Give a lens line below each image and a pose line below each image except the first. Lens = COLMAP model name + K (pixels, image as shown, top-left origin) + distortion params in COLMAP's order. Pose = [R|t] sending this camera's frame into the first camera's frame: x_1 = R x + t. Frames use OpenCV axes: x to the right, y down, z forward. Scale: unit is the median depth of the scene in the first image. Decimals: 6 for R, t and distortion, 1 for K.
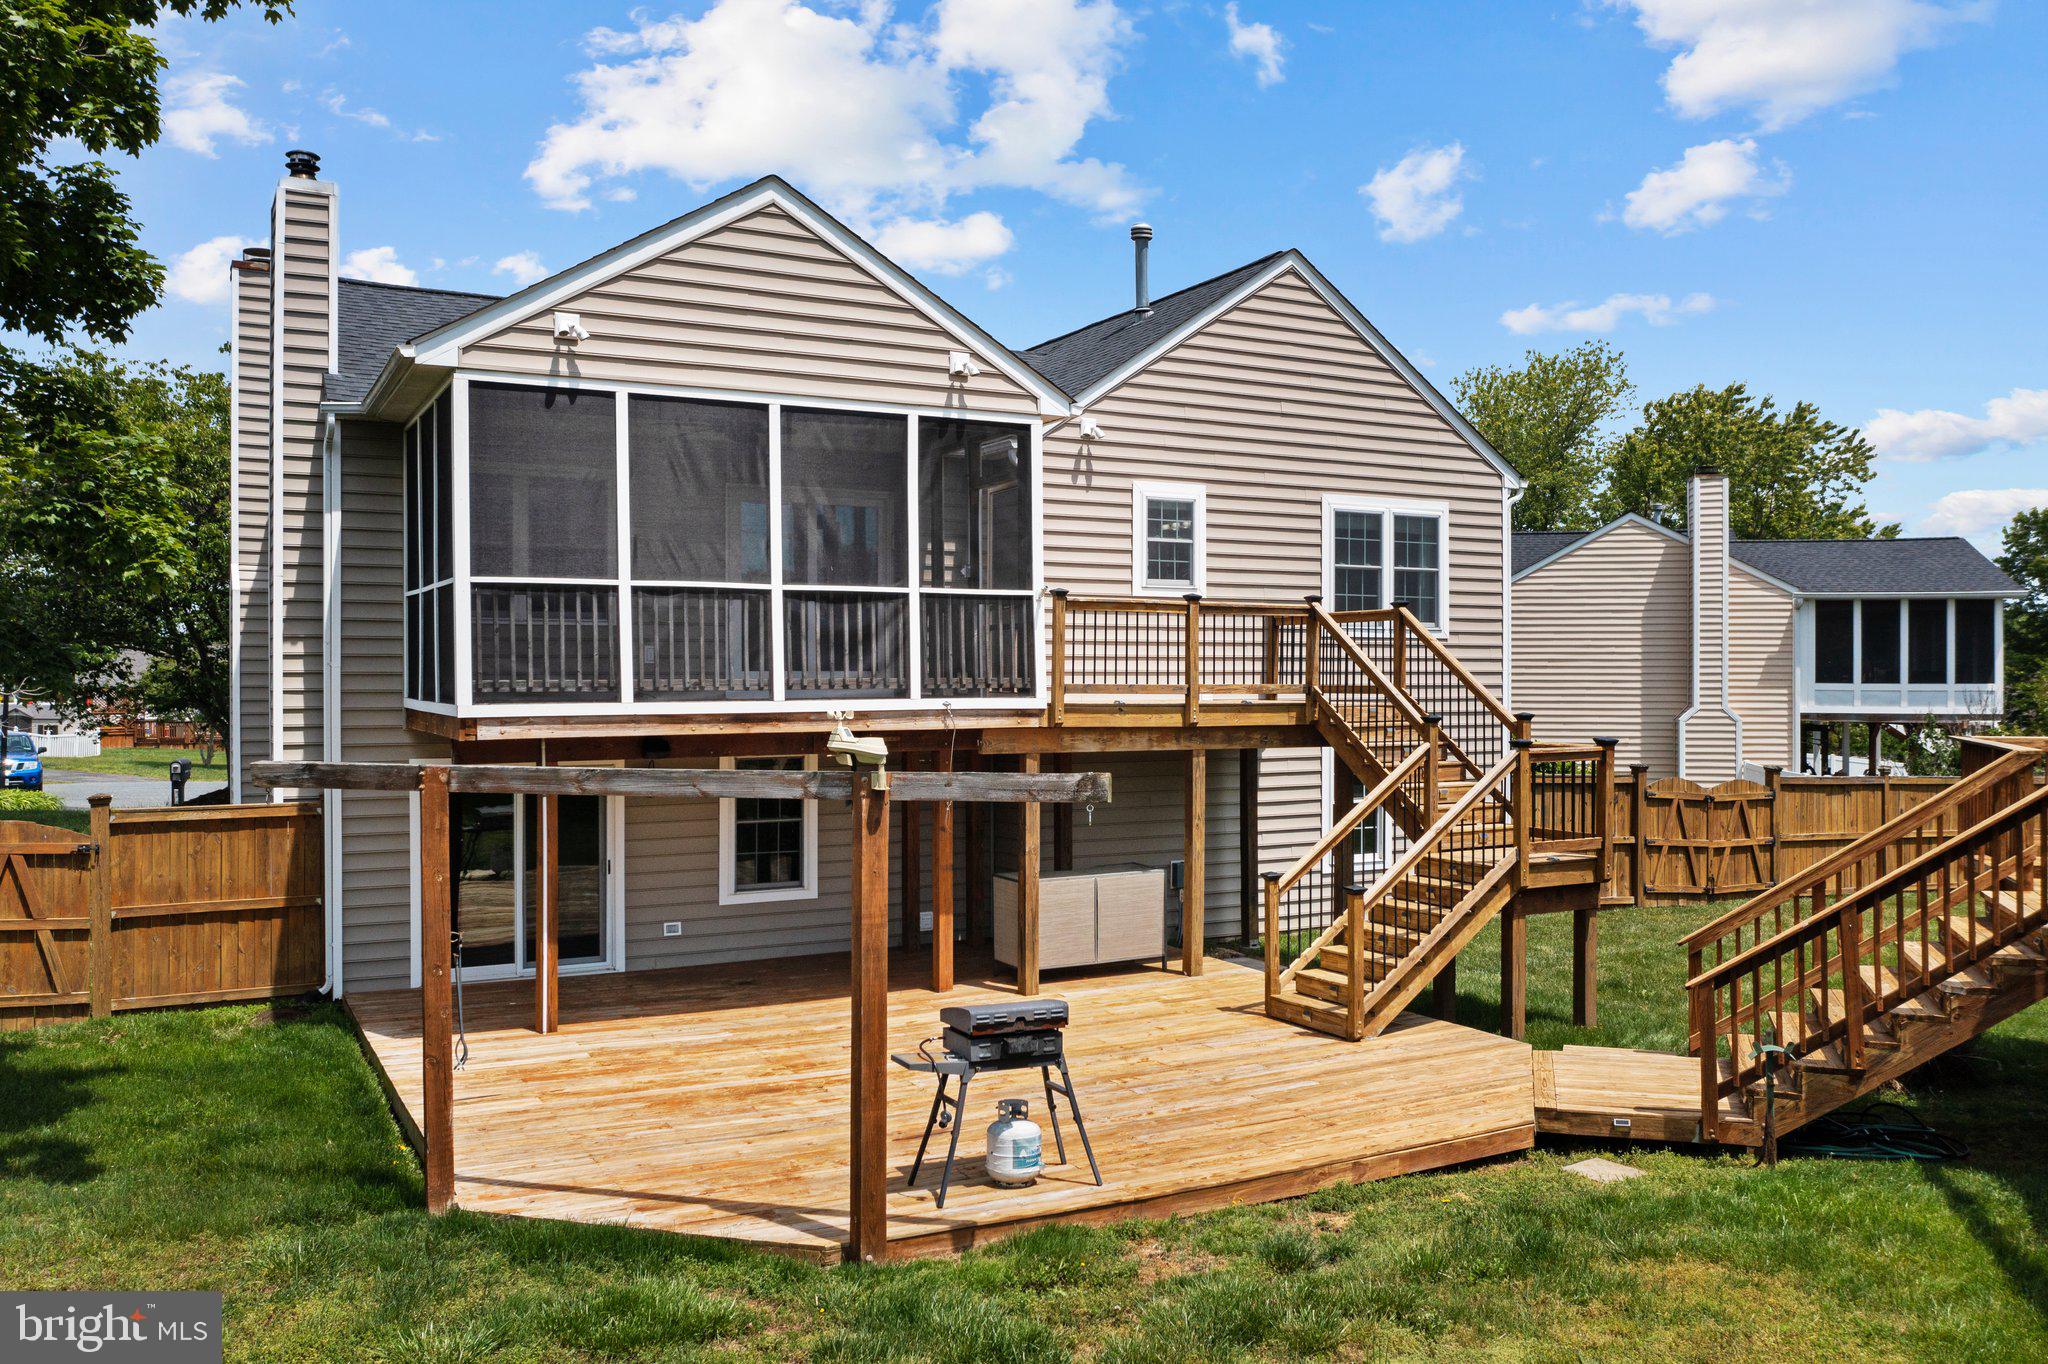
lens RADIAL K [[1610.8, 0, 1024.0], [0, 1610.8, 682.0], [0, 0, 1]] dist [-0.018388, 0.000442]
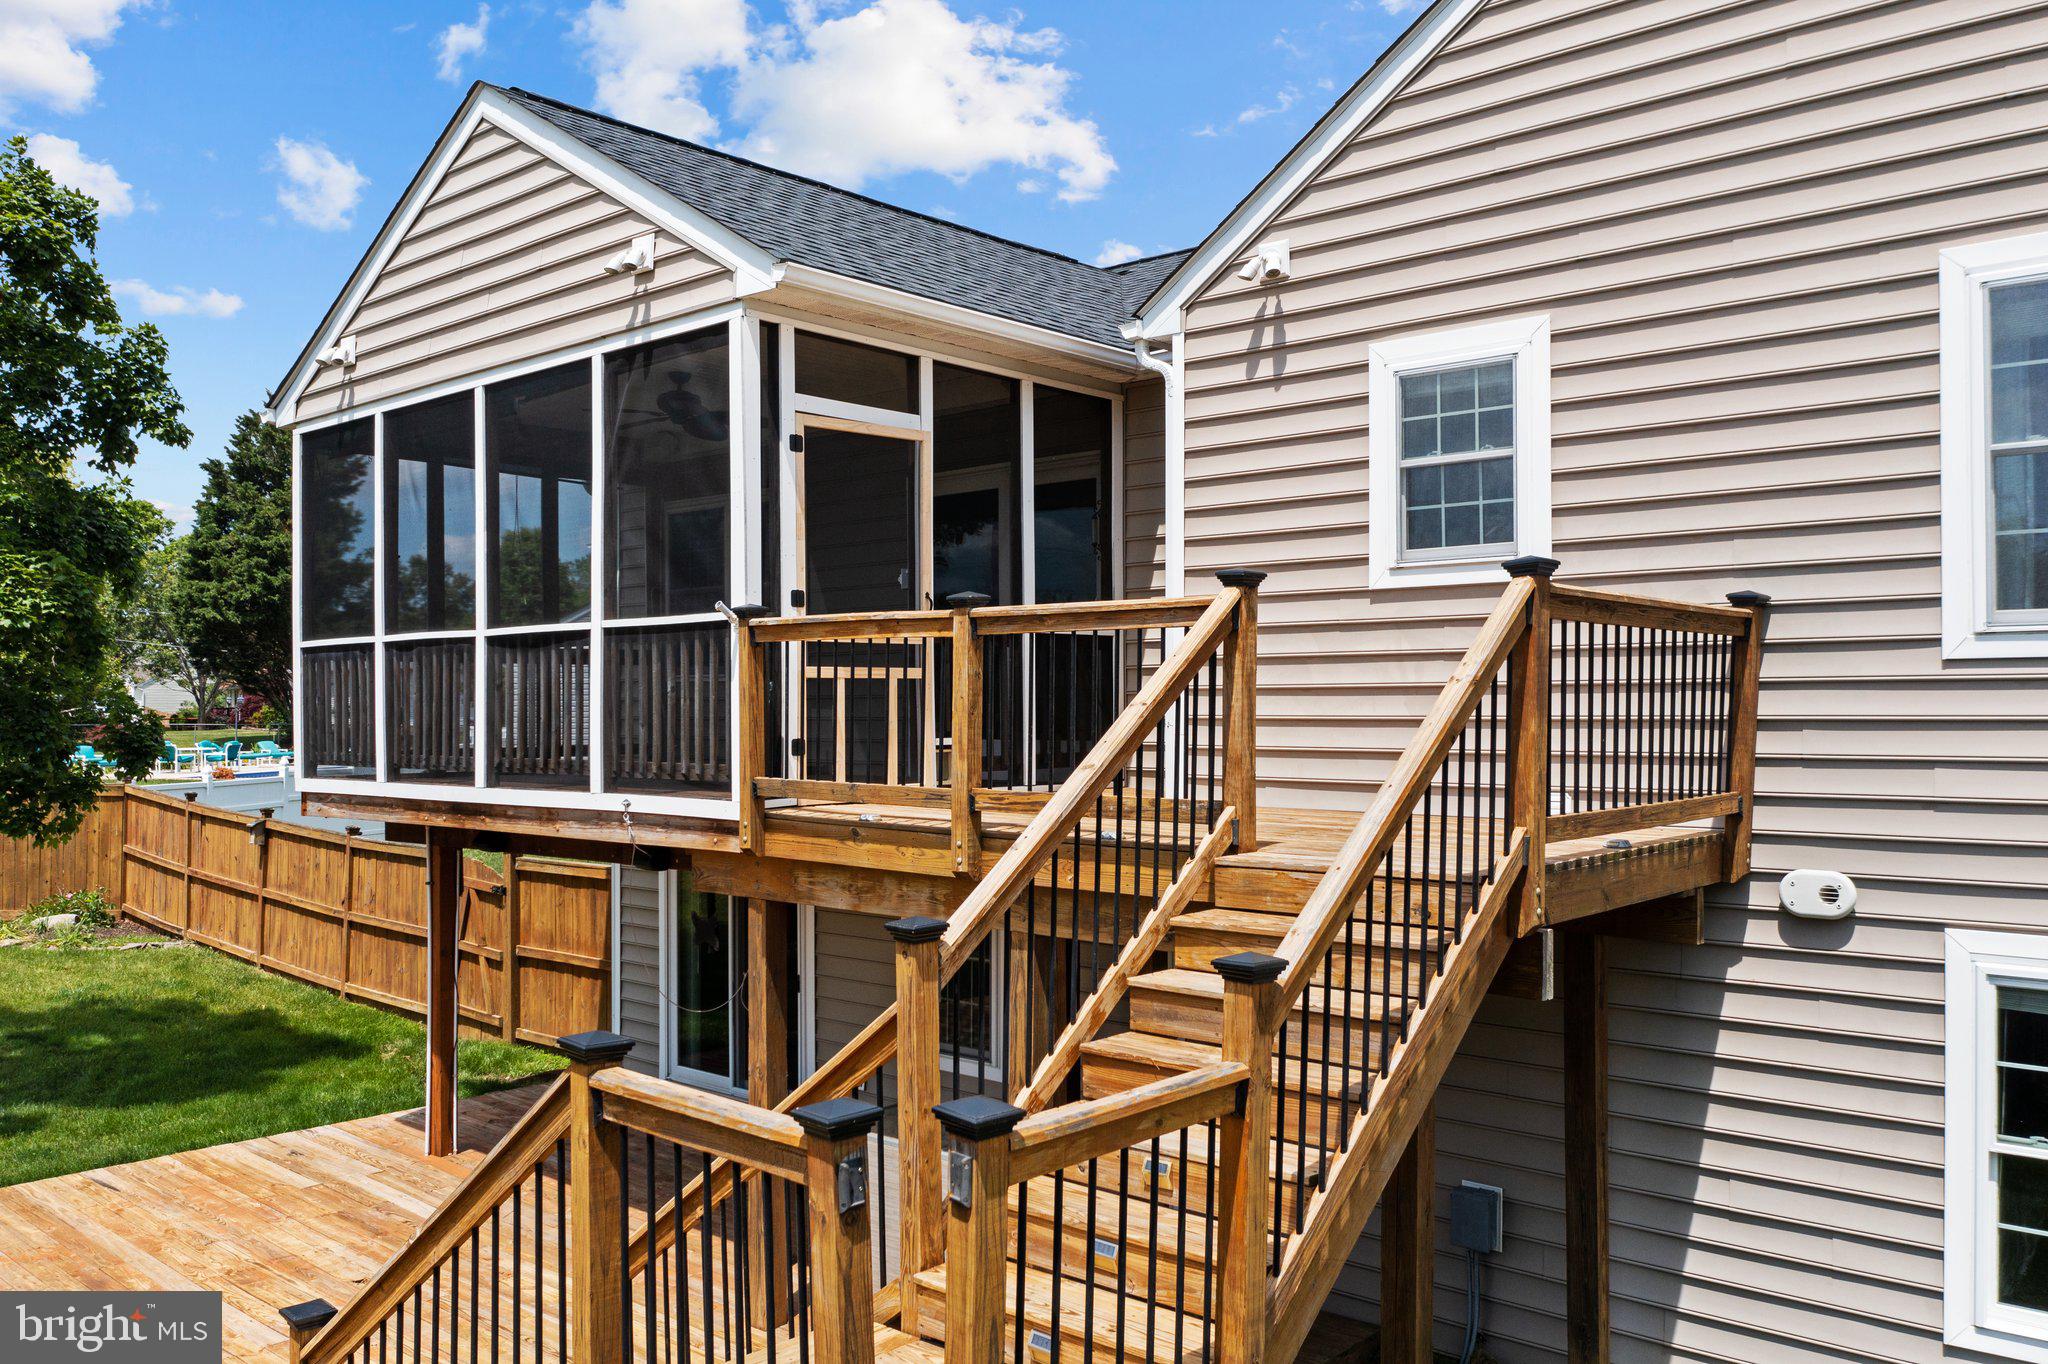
lens RADIAL K [[1610.8, 0, 1024.0], [0, 1610.8, 682.0], [0, 0, 1]] dist [-0.018388, 0.000442]
pose [[0.337702, -0.015504, -0.941126, 0.544006], [-0.002603, 0.999845, -0.017405, -0.021062], [0.941250, 0.008328, 0.337609, 0.860337]]
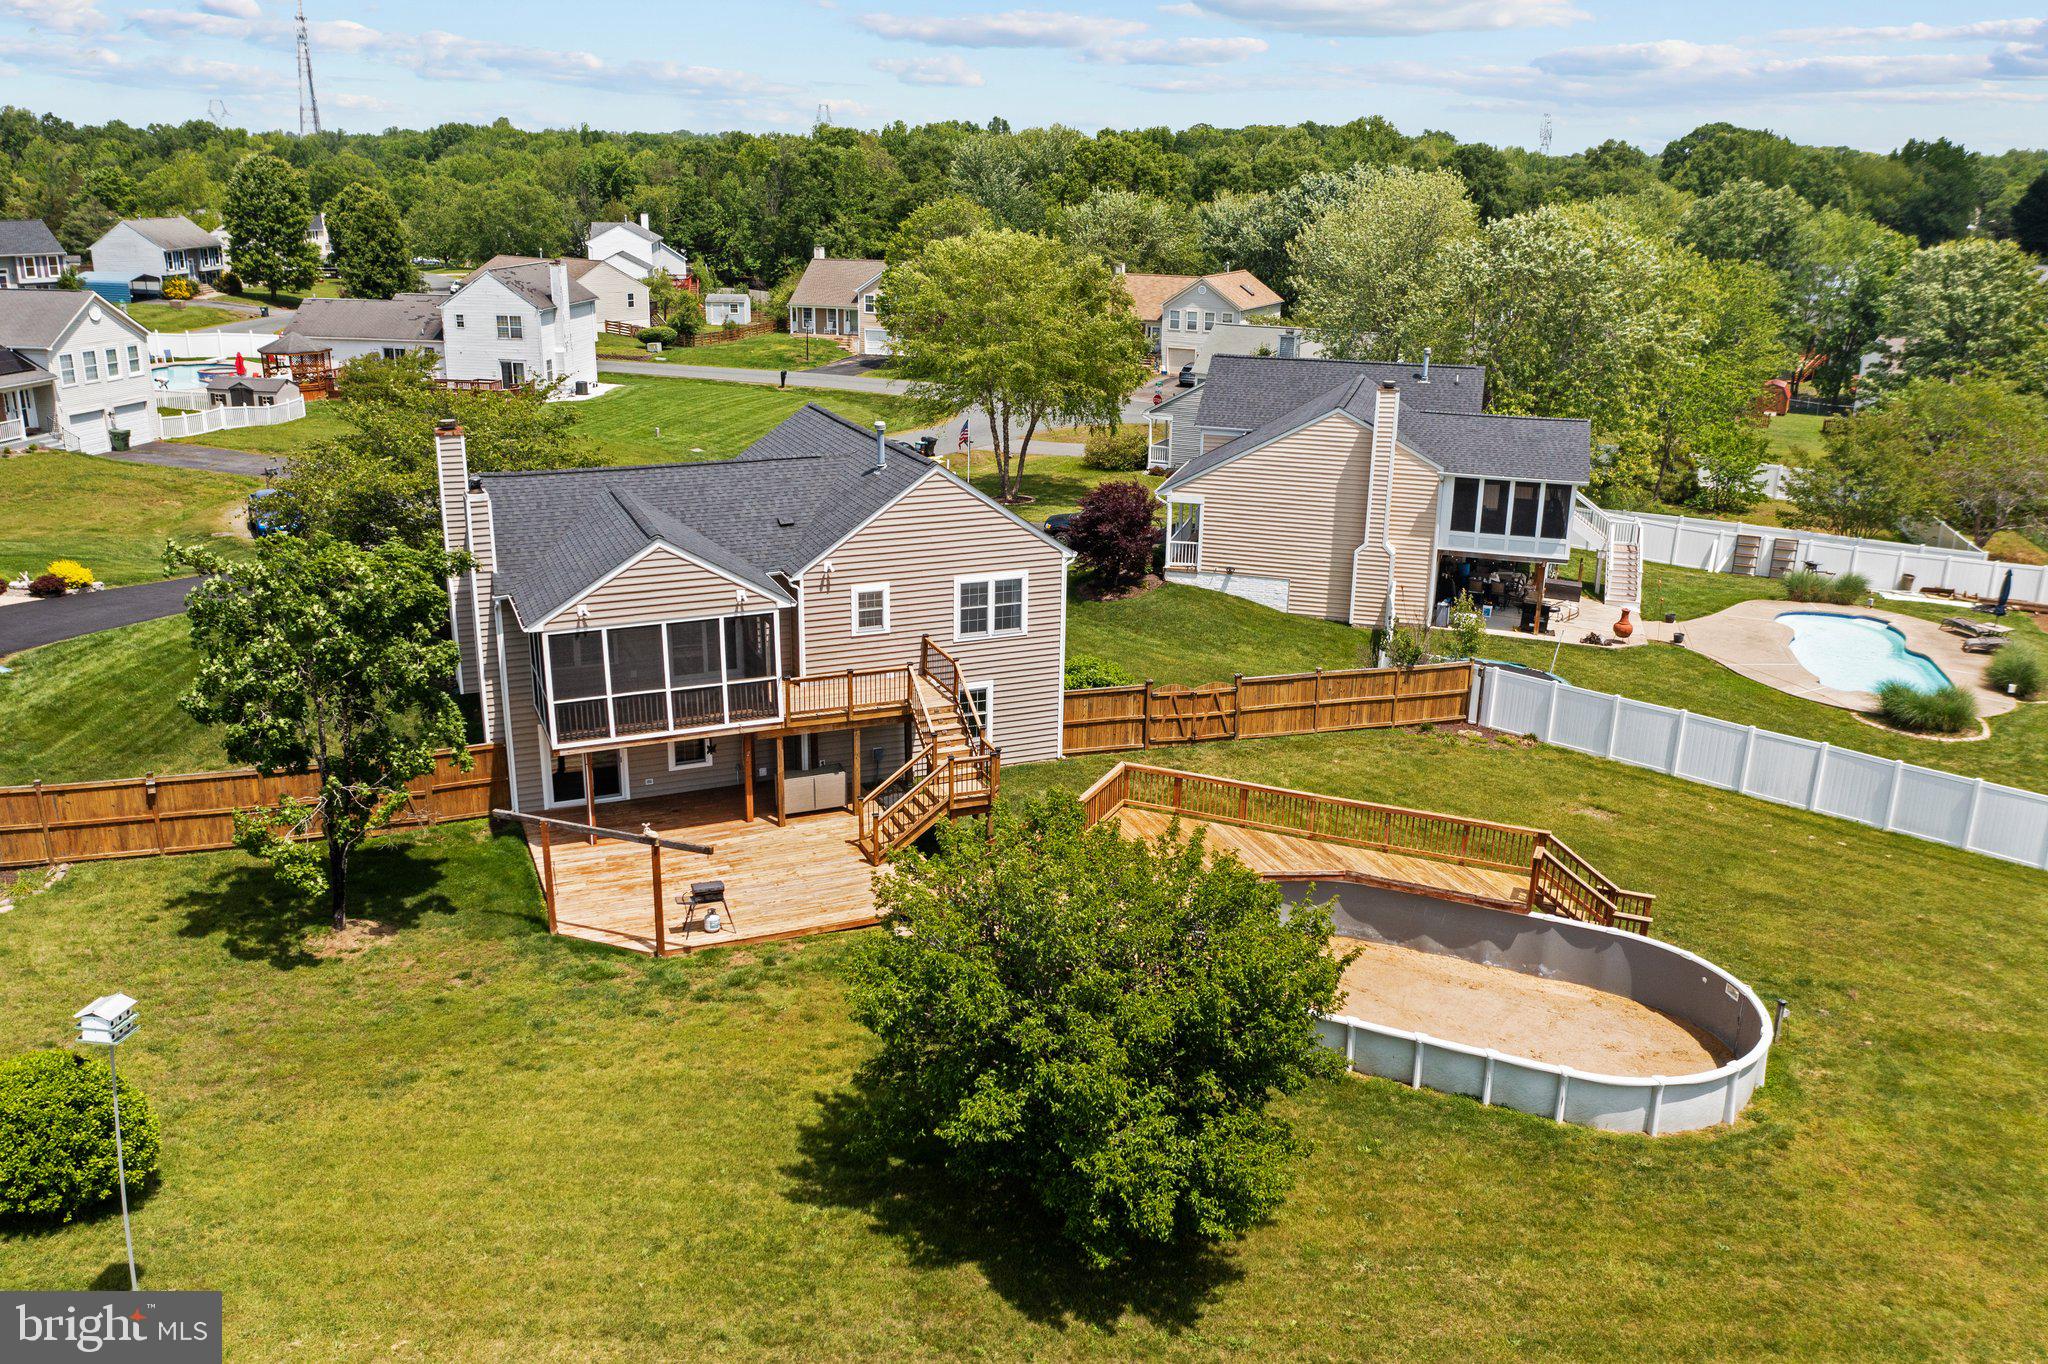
lens RADIAL K [[1687.0, 0, 1024.0], [0, 1687.0, 682.0], [0, 0, 1]] dist [-0.018023, -0.001500]
pose [[0.995330, 0.043156, -0.086347, 0.578389], [-0.015180, 0.953346, 0.301498, -0.794963], [0.095330, -0.298780, 0.949549, -1.358397]]
